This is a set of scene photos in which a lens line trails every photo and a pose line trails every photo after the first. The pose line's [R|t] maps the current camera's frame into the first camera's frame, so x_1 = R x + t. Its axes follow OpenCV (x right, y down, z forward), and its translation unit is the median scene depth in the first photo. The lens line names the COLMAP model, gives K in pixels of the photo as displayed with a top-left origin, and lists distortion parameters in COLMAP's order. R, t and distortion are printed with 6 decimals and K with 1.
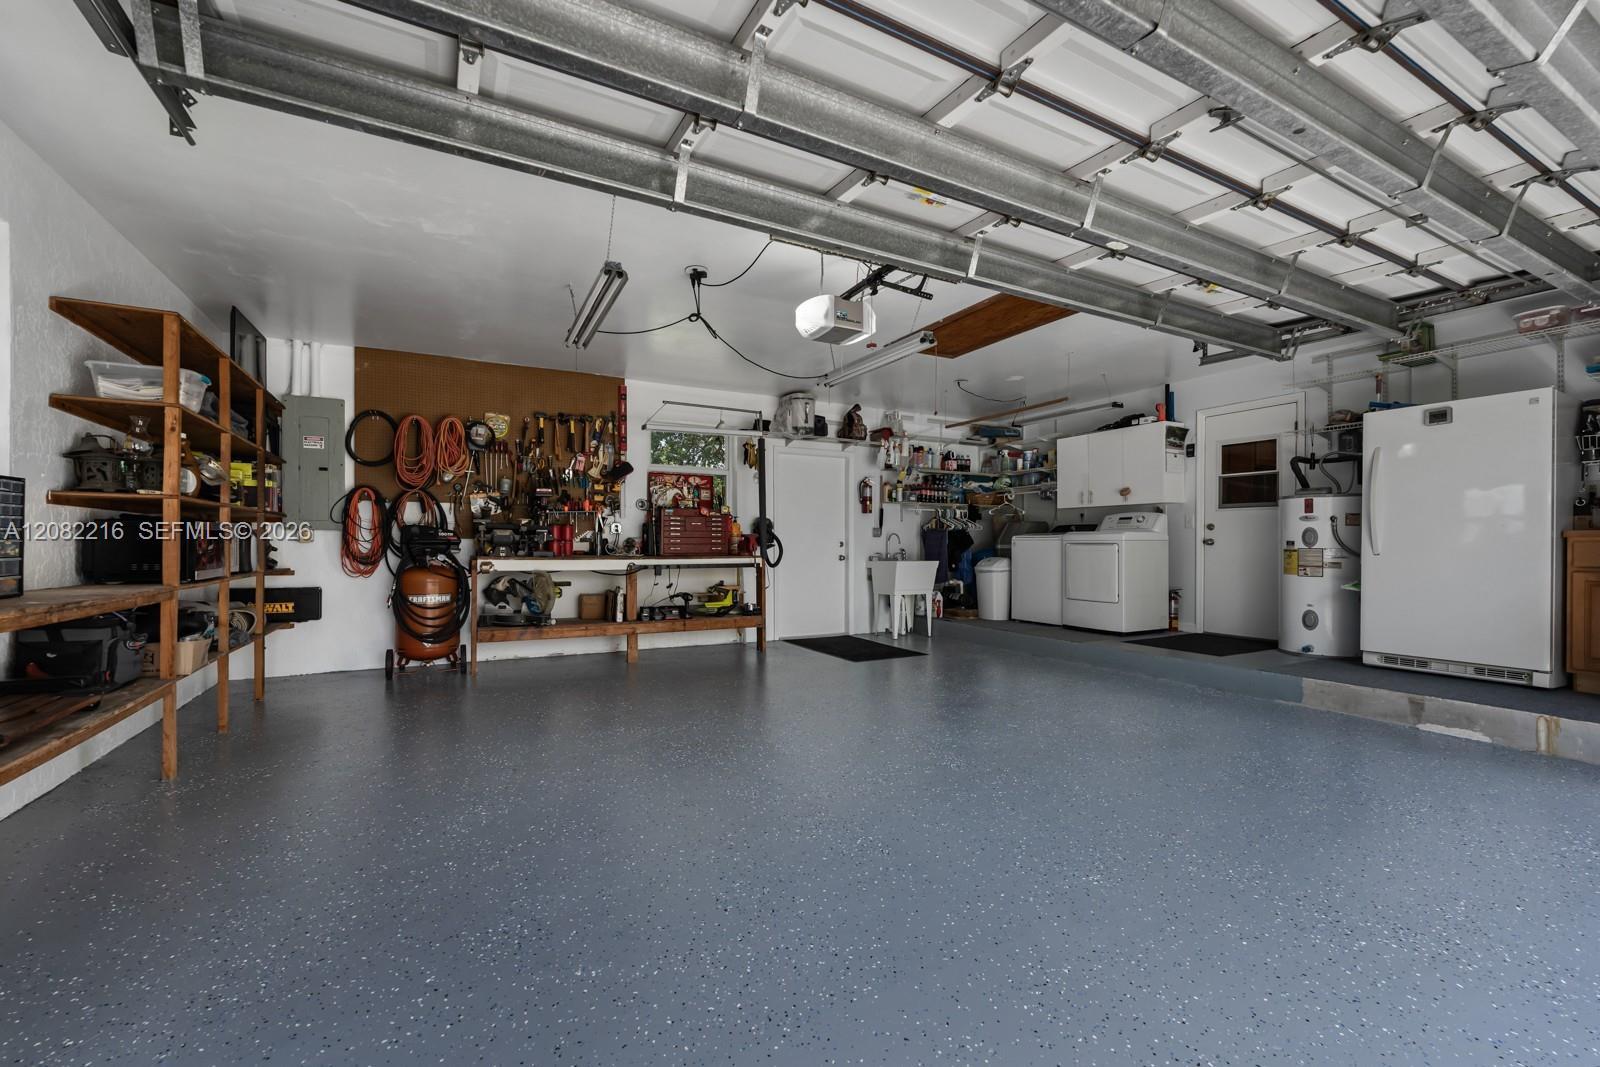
lens RADIAL K [[654.5, 0, 812.7], [0, 654.5, 544.3], [0, 0, 1]] dist [0.001203, -0.000958]
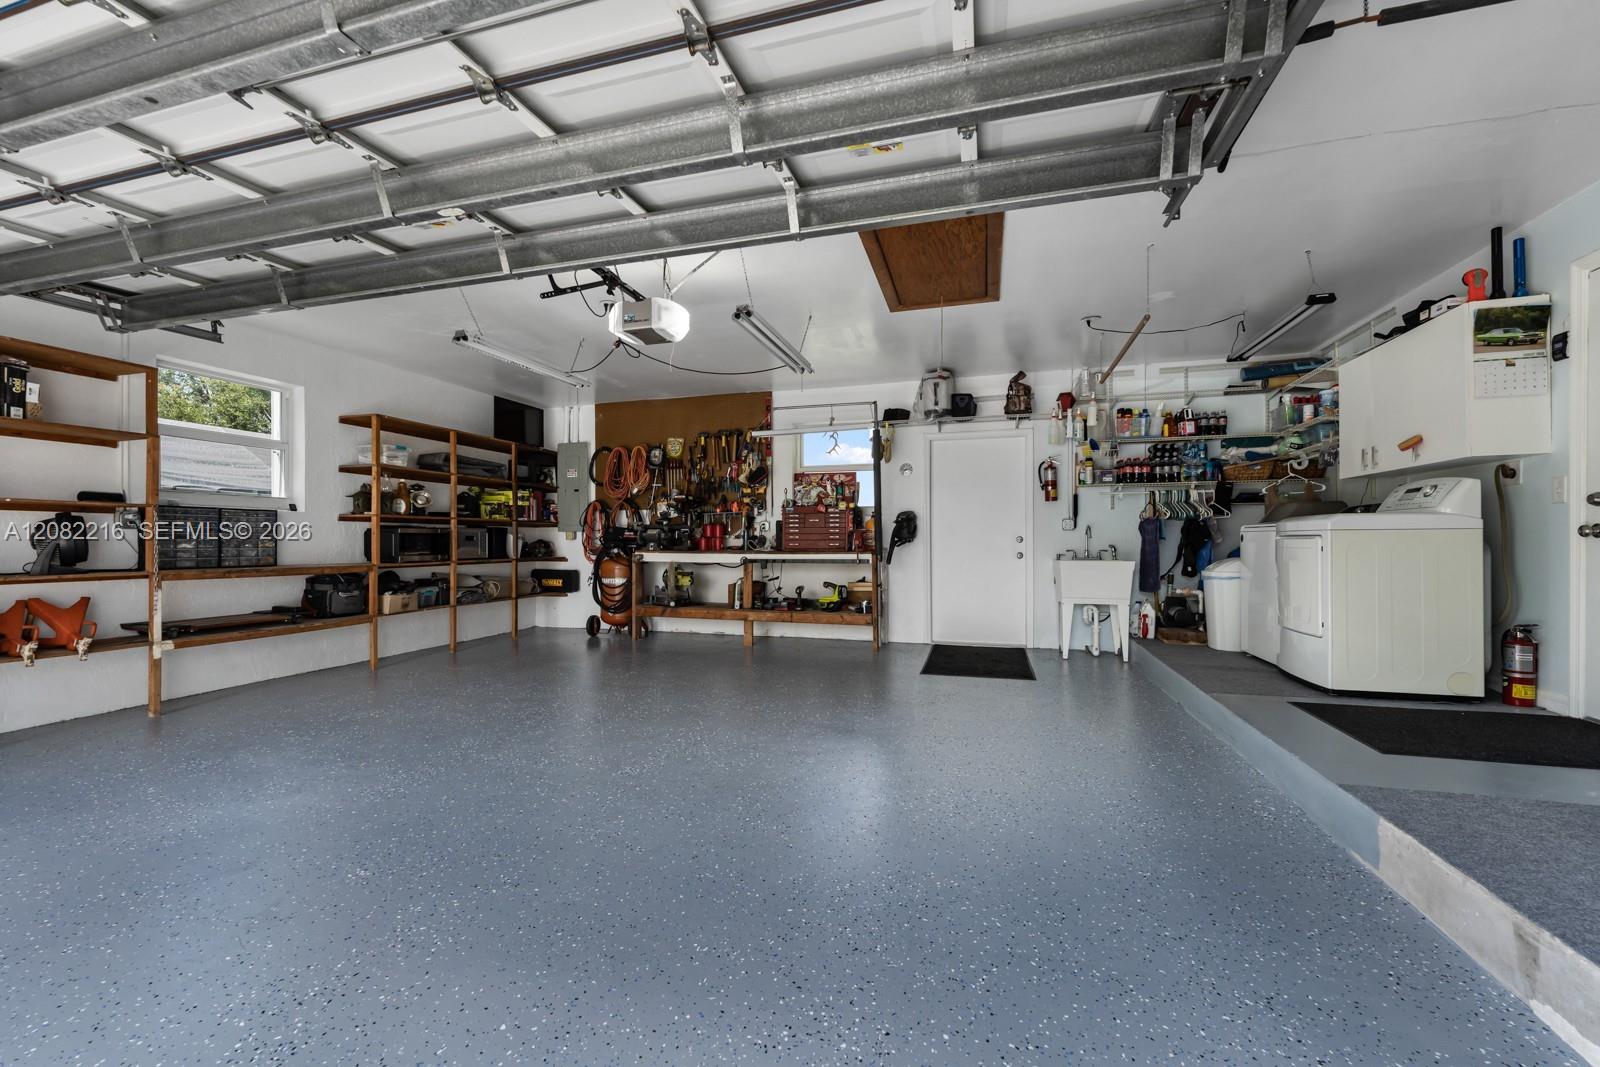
lens RADIAL K [[654.5, 0, 804.9], [0, 654.5, 531.2], [0, 0, 1]] dist [0.001203, -0.000958]
pose [[0.708773, -0.013880, -0.705300, 0.527358], [0.003203, 0.999859, -0.016458, 0.002856], [0.705429, 0.009406, 0.708718, 0.249529]]
